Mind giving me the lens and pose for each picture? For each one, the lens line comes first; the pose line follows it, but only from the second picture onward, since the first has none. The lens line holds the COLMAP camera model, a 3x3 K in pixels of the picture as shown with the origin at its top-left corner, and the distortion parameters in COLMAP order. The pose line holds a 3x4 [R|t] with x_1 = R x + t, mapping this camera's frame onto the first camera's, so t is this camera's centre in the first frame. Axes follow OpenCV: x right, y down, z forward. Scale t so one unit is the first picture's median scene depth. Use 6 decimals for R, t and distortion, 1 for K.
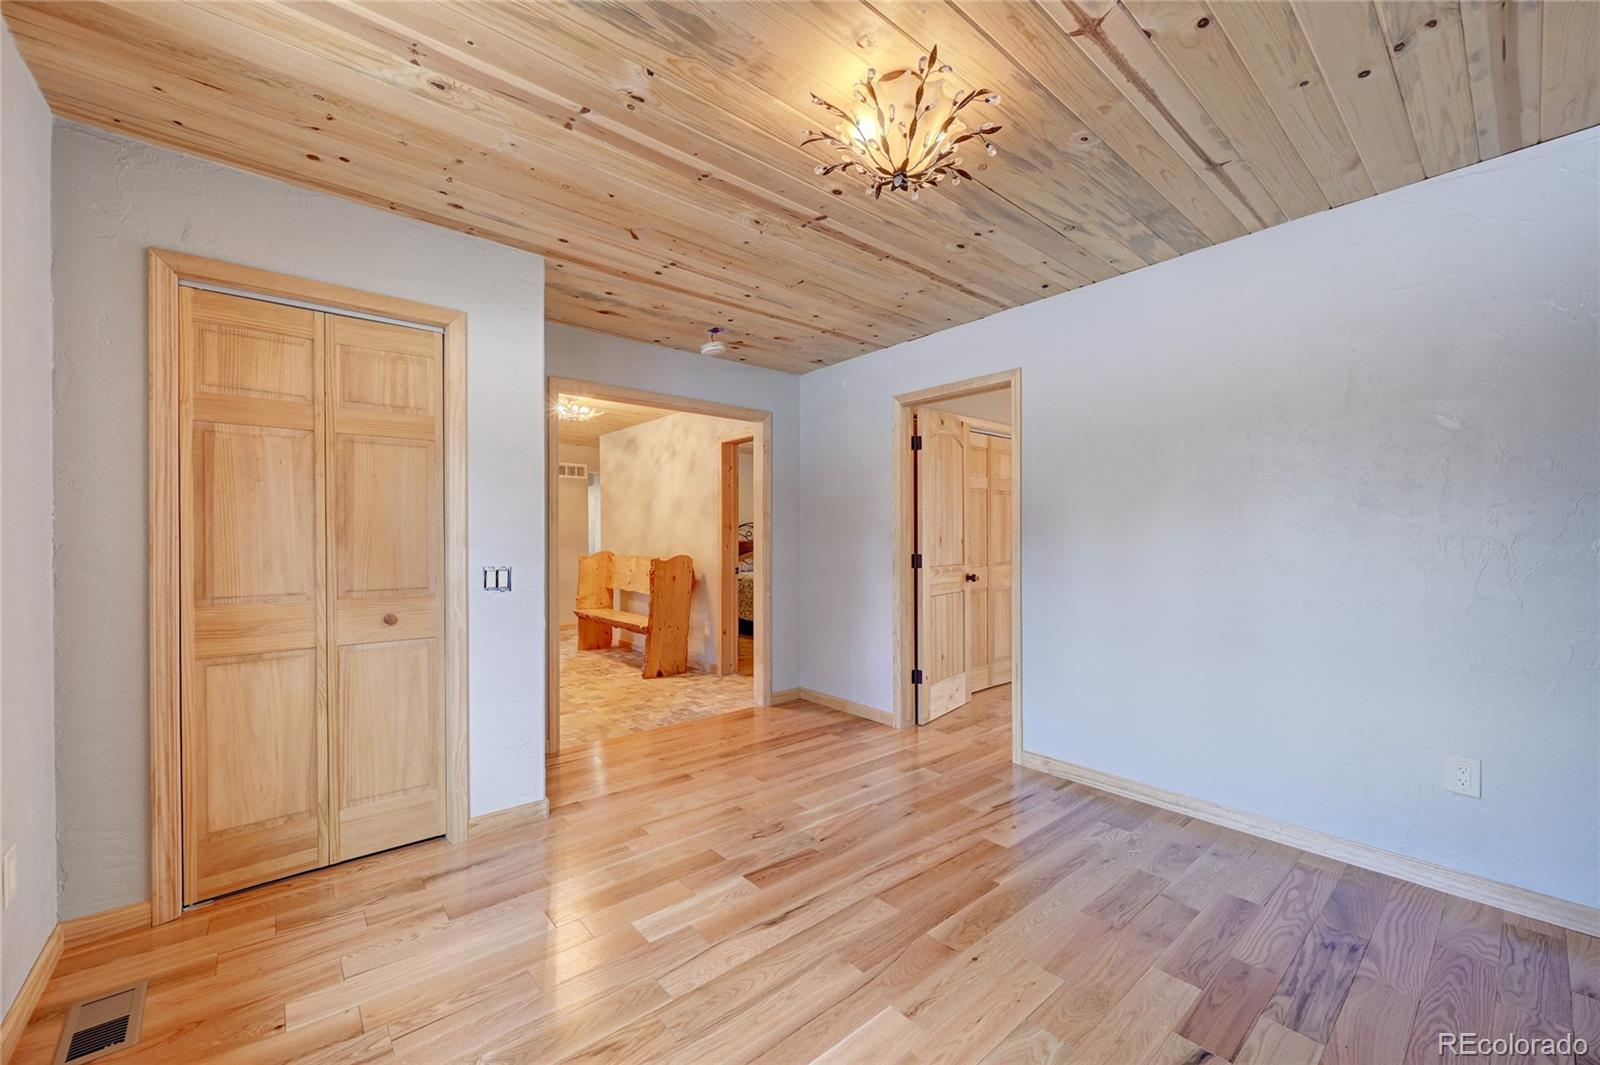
lens RADIAL K [[629.3, 0, 799.6], [0, 629.3, 537.8], [0, 0, 1]] dist [-0.001185, 0.000221]
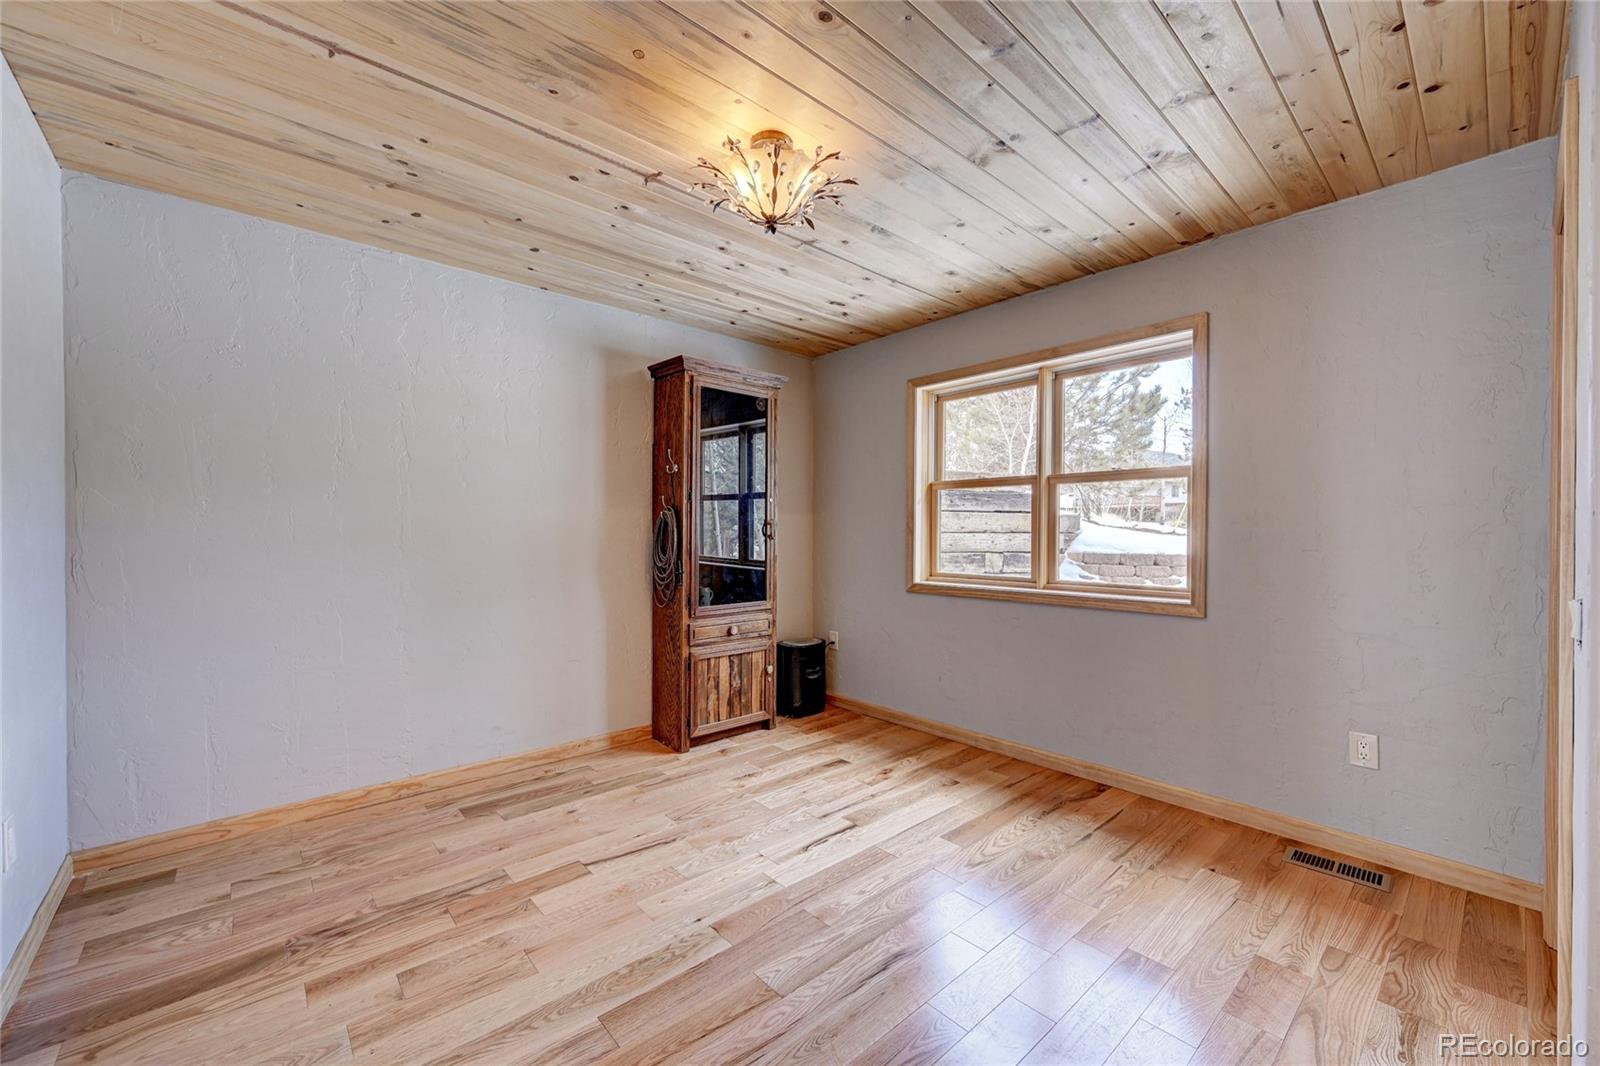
lens RADIAL K [[629.2, 0, 800.2], [0, 629.2, 539.5], [0, 0, 1]] dist [-0.002608, 0.000646]
pose [[-0.999668, 0.000382, -0.025764, 0.125715], [0.000425, 0.999999, -0.001669, 0.015809], [0.025763, -0.001679, -0.999667, 1.989246]]
